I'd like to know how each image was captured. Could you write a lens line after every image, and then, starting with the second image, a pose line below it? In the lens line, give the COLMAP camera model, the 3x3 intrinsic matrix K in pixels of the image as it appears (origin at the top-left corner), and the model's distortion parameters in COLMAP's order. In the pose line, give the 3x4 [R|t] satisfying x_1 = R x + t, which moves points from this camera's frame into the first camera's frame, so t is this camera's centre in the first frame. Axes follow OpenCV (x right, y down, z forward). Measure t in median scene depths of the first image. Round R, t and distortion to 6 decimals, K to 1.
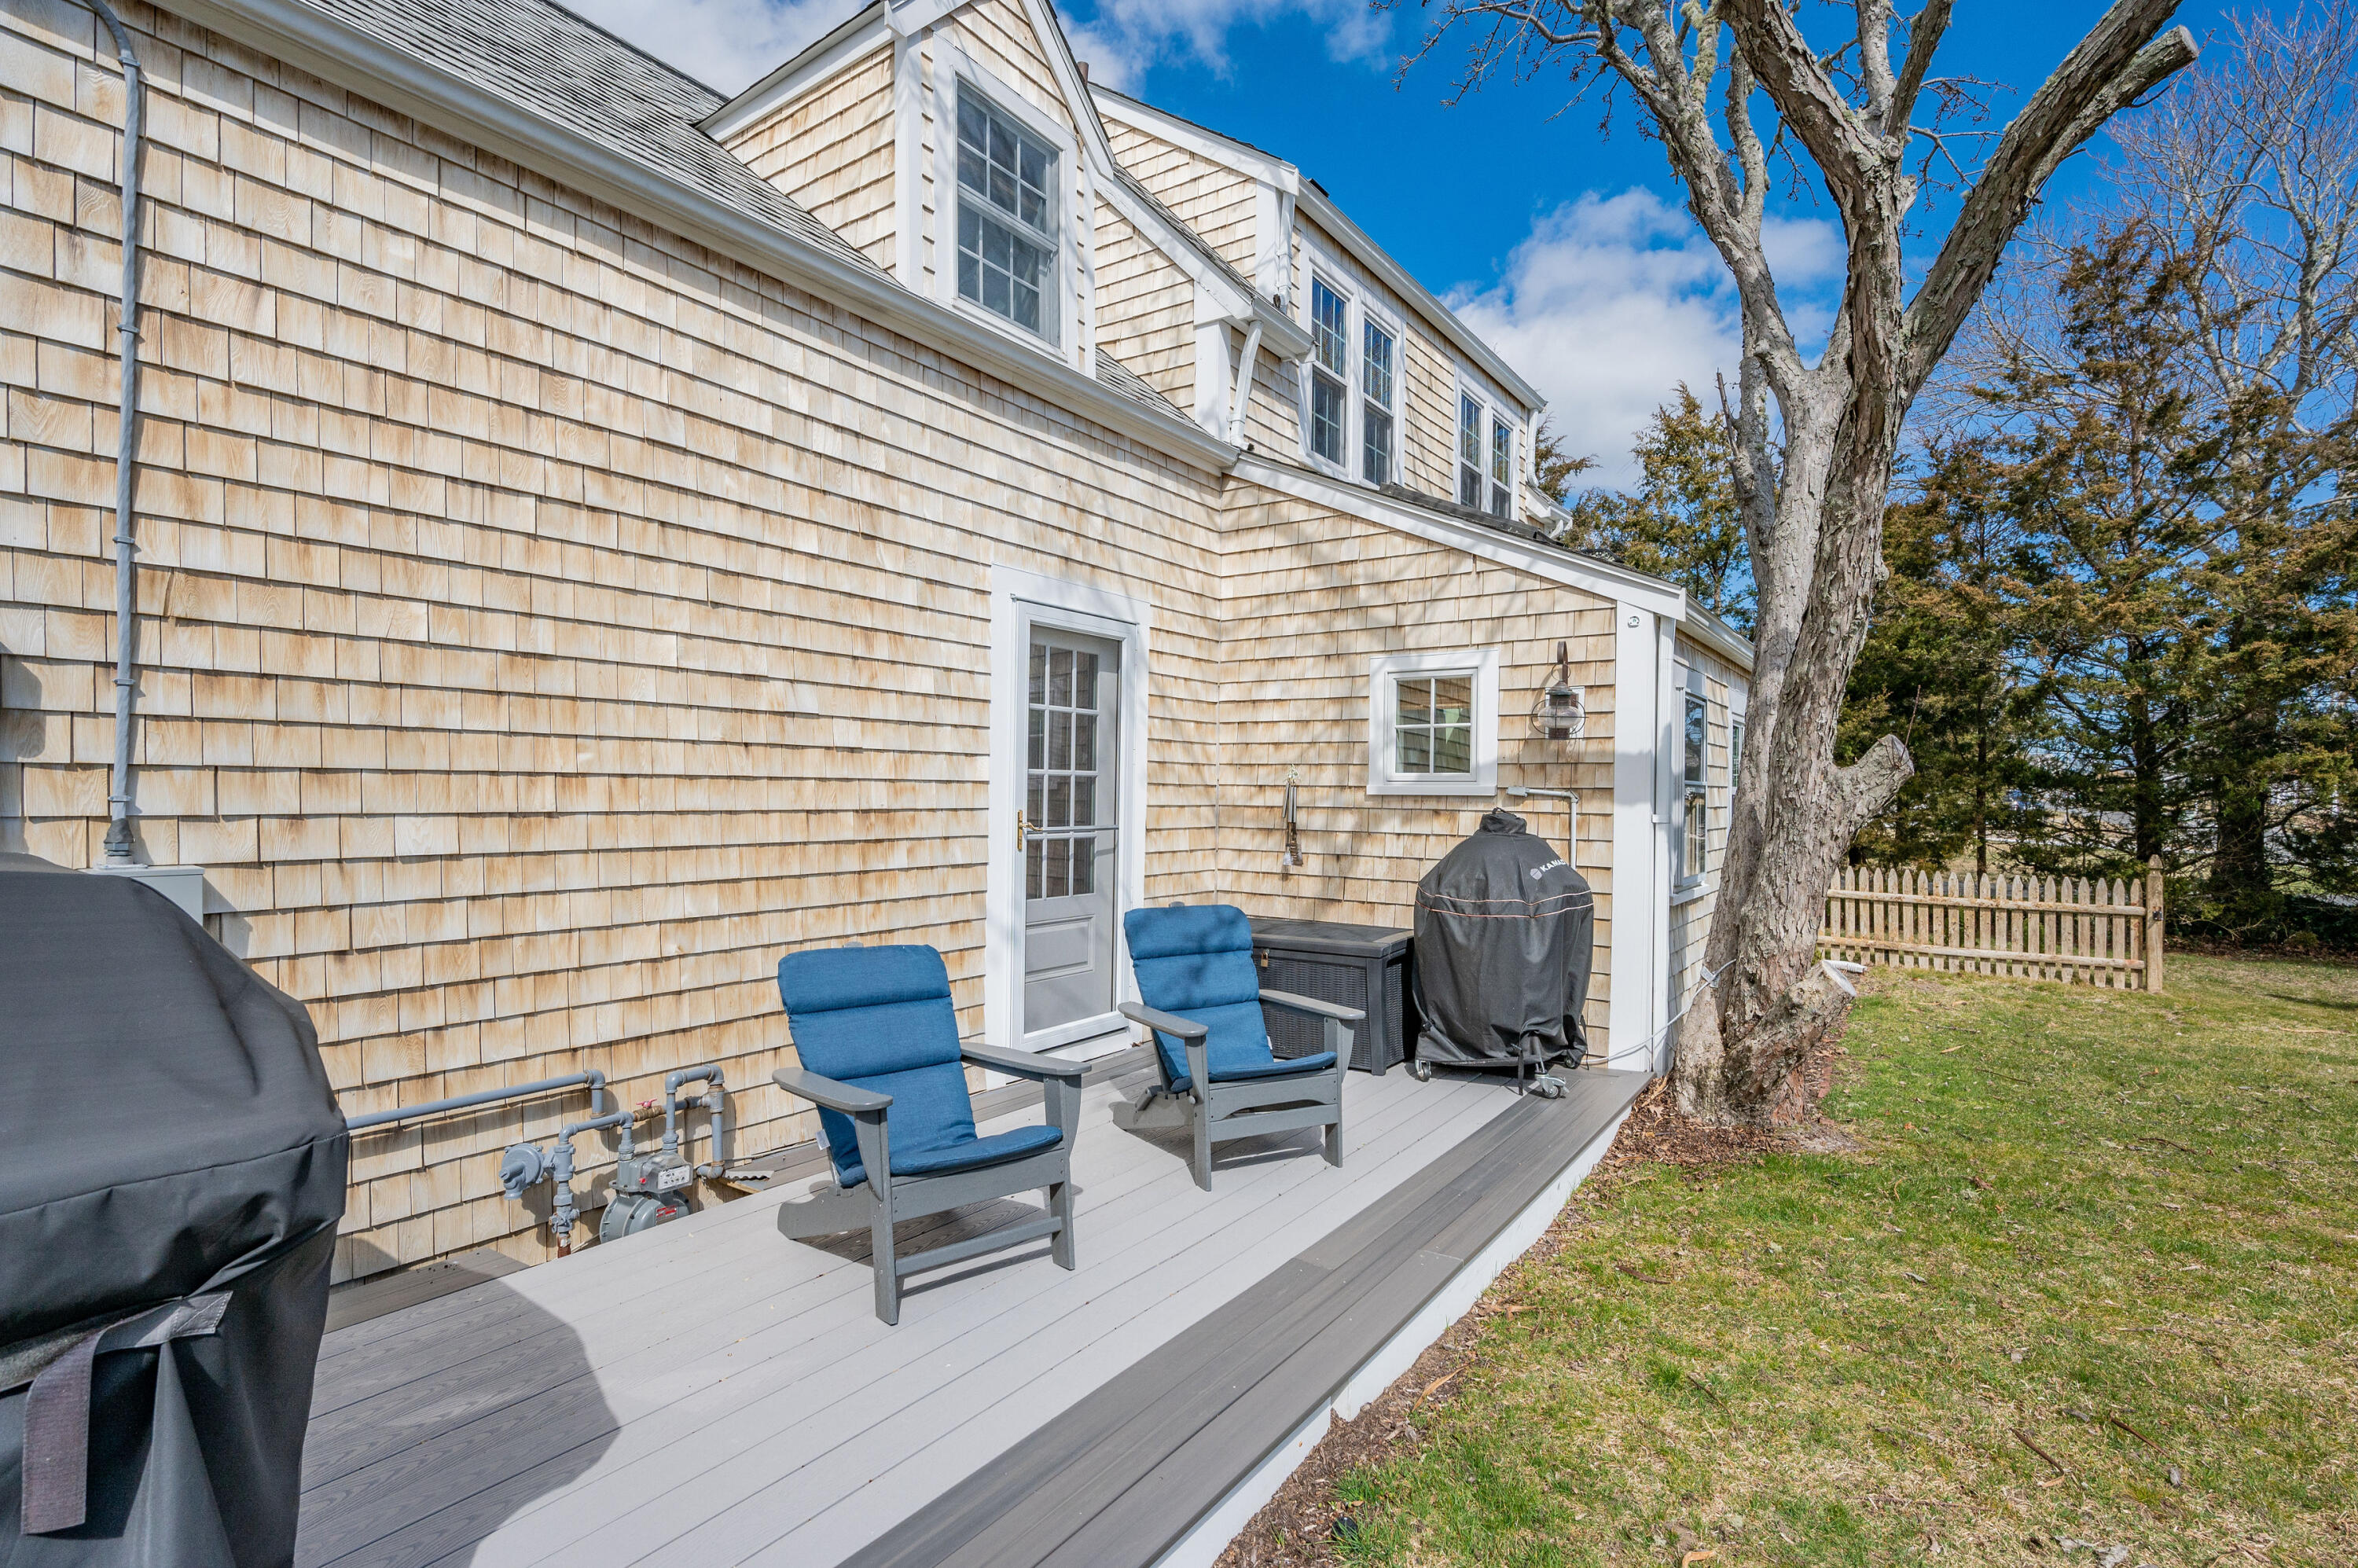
lens RADIAL K [[1100.6, 0, 1175.5], [0, 1100.6, 786.7], [0, 0, 1]] dist [-0.003810, 0.000730]
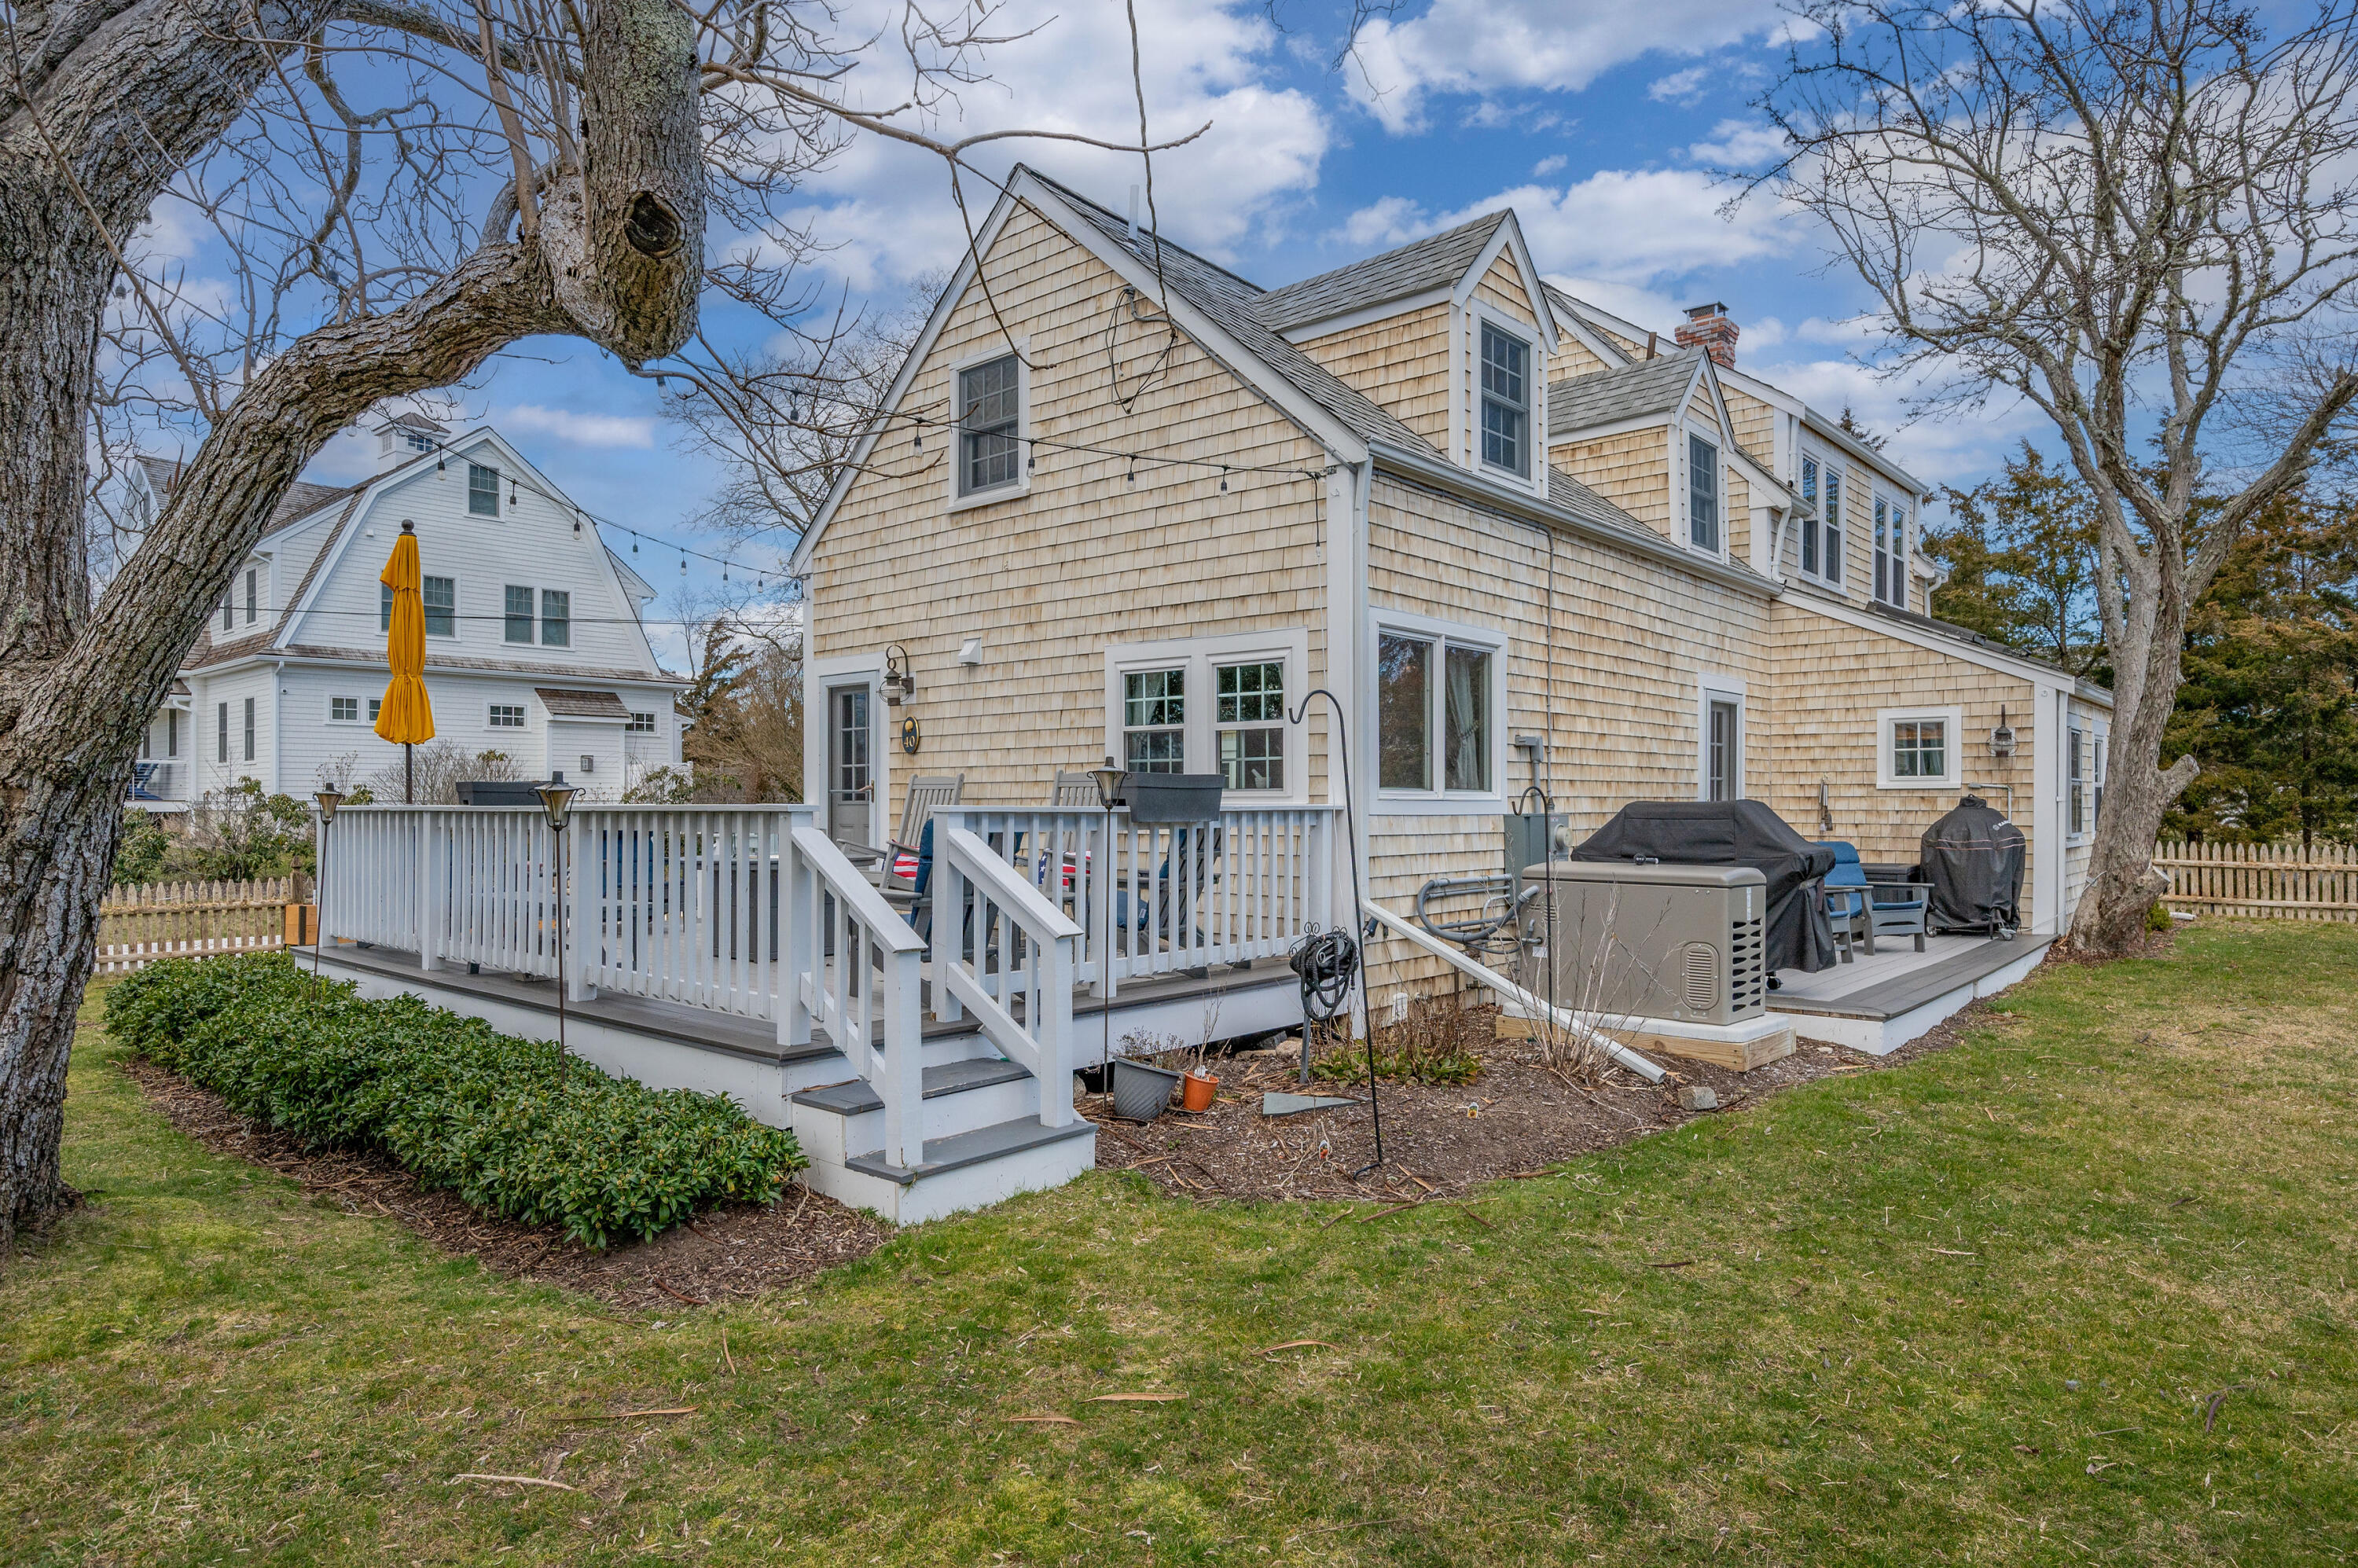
lens RADIAL K [[1378.2, 0, 1175.0], [0, 1378.2, 797.9], [0, 0, 1]] dist [-0.002056, 0.001563]
pose [[0.995275, -0.013134, -0.096202, -0.879808], [0.013176, 0.999913, -0.000200, 0.008412], [0.096196, -0.001069, 0.995362, -1.558210]]
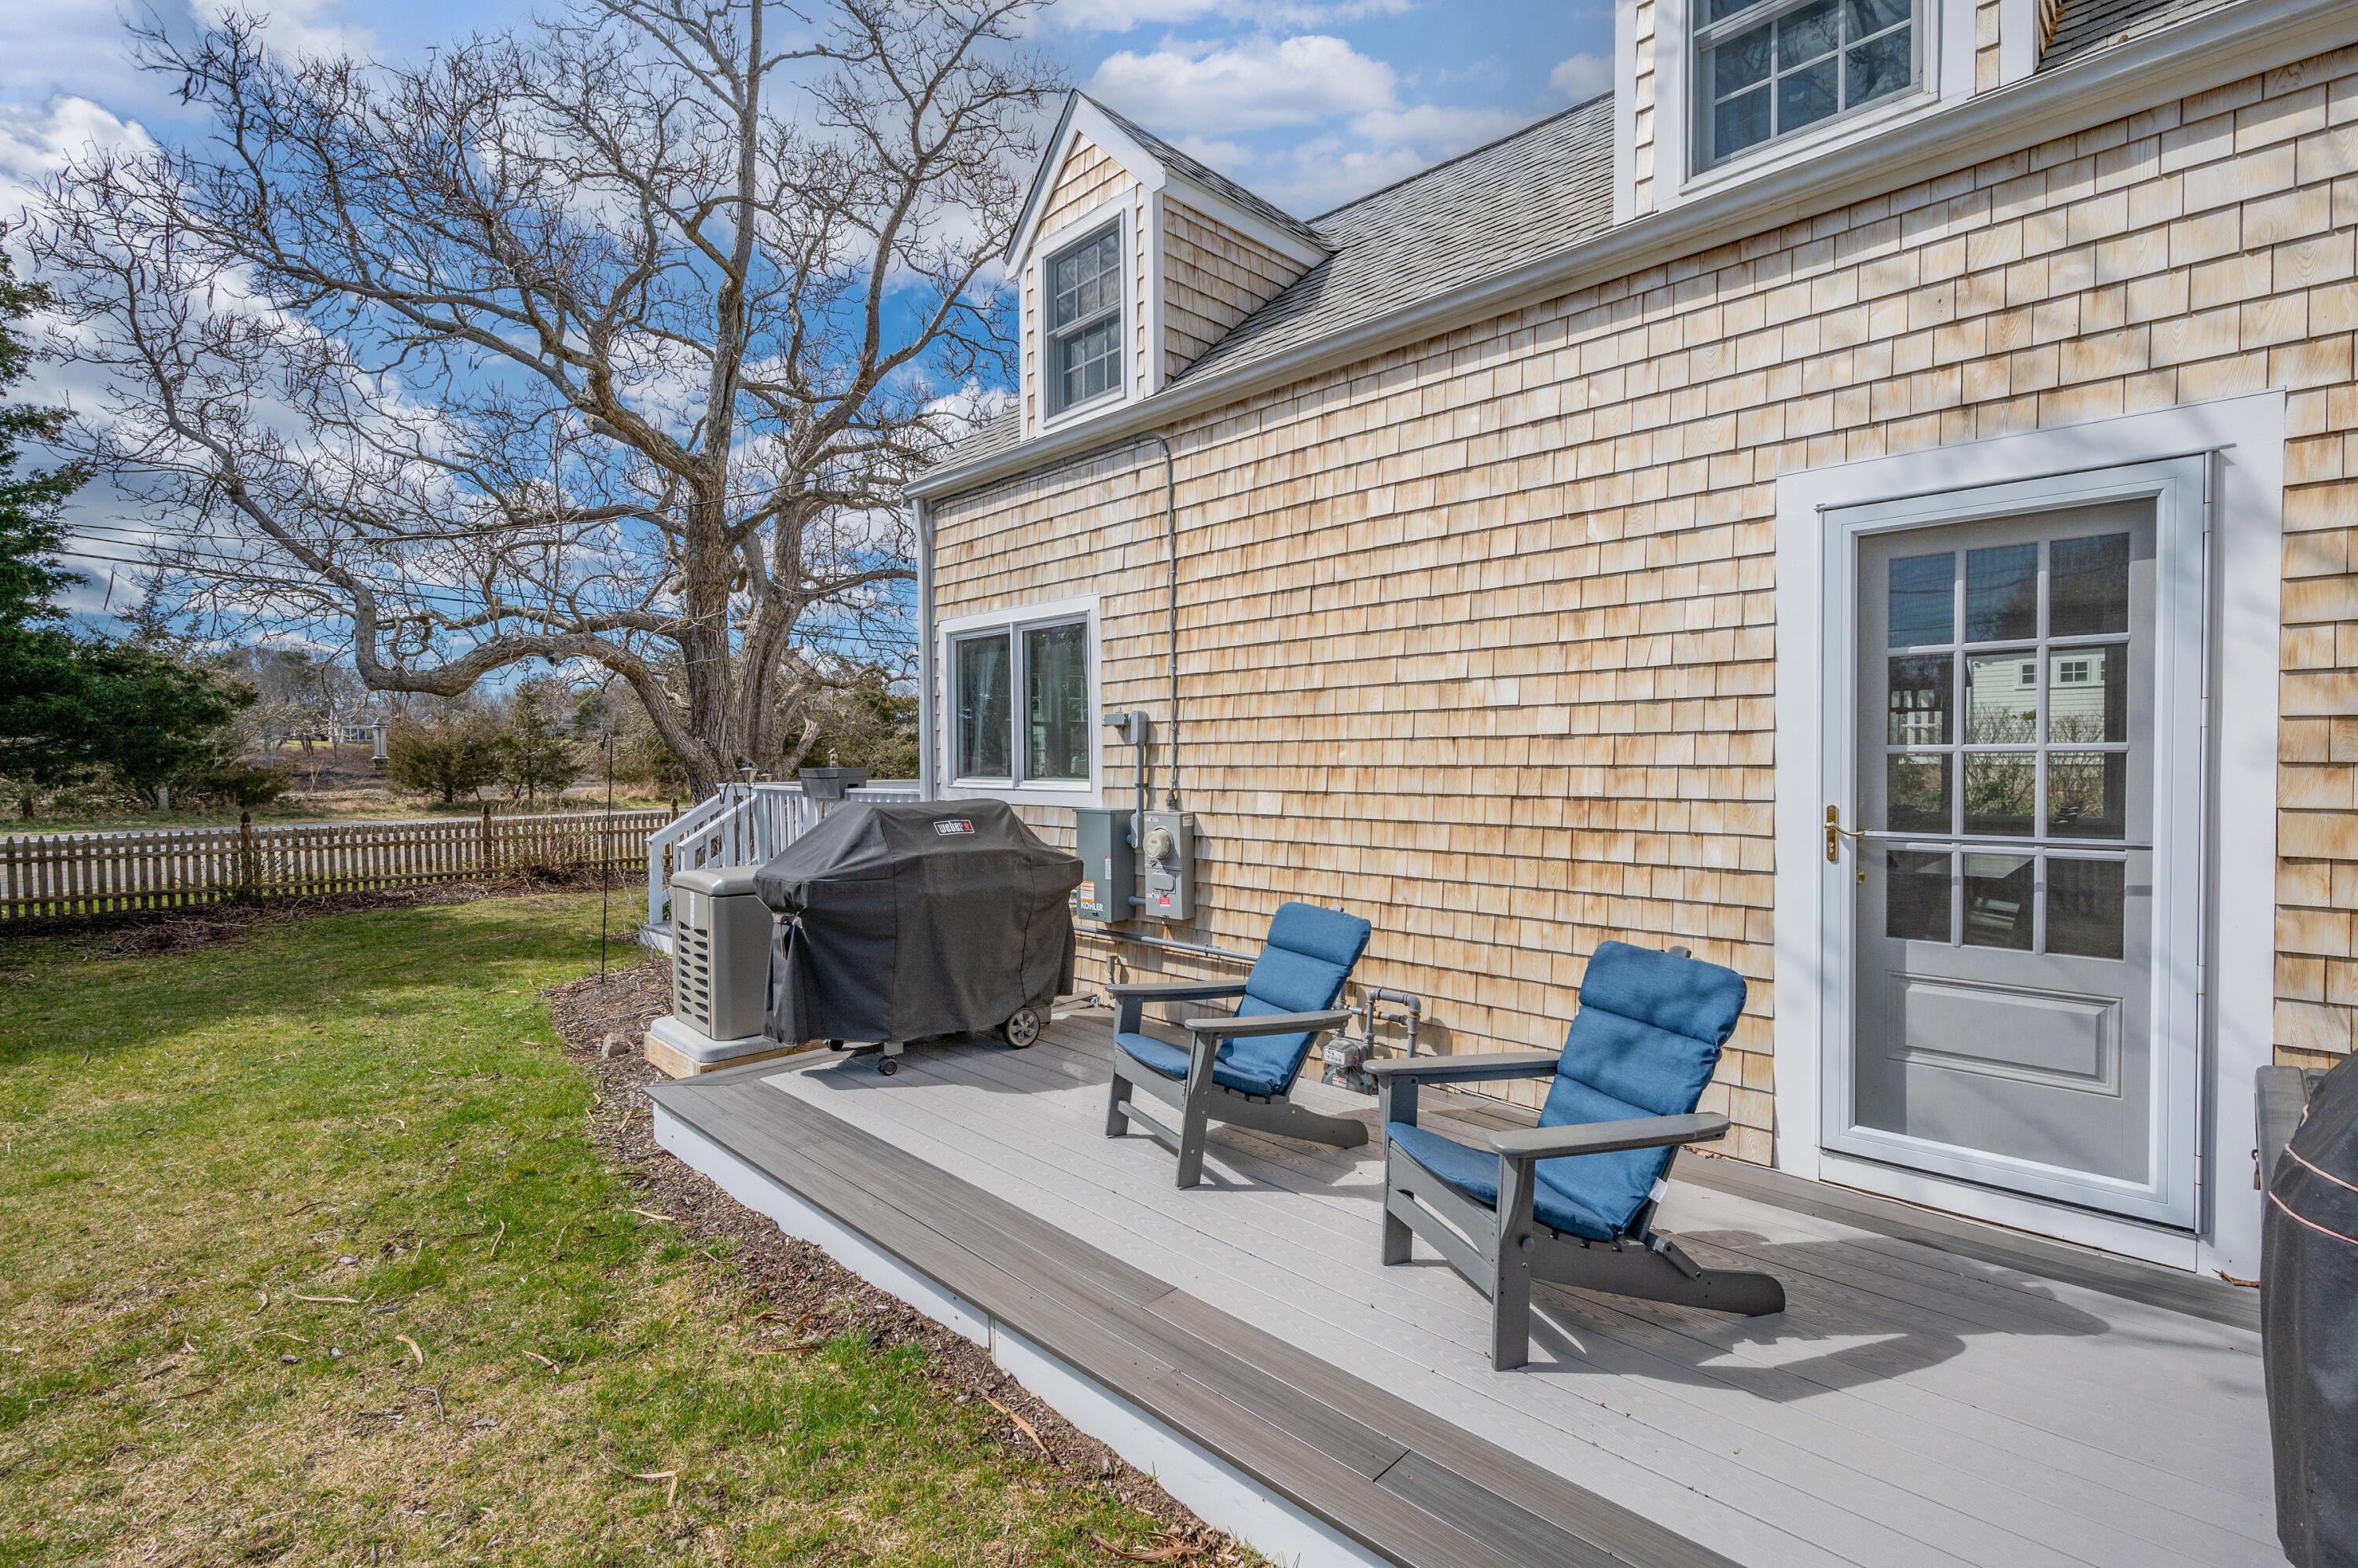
lens RADIAL K [[1032.0, 0, 1170.8], [0, 1032.0, 771.4], [0, 0, 1]] dist [0.001806, 0.000052]
pose [[-0.161030, 0.003484, -0.986943, 0.617915], [0.010651, 0.999942, 0.001792, -0.006803], [0.986892, -0.010223, -0.161058, 0.725386]]
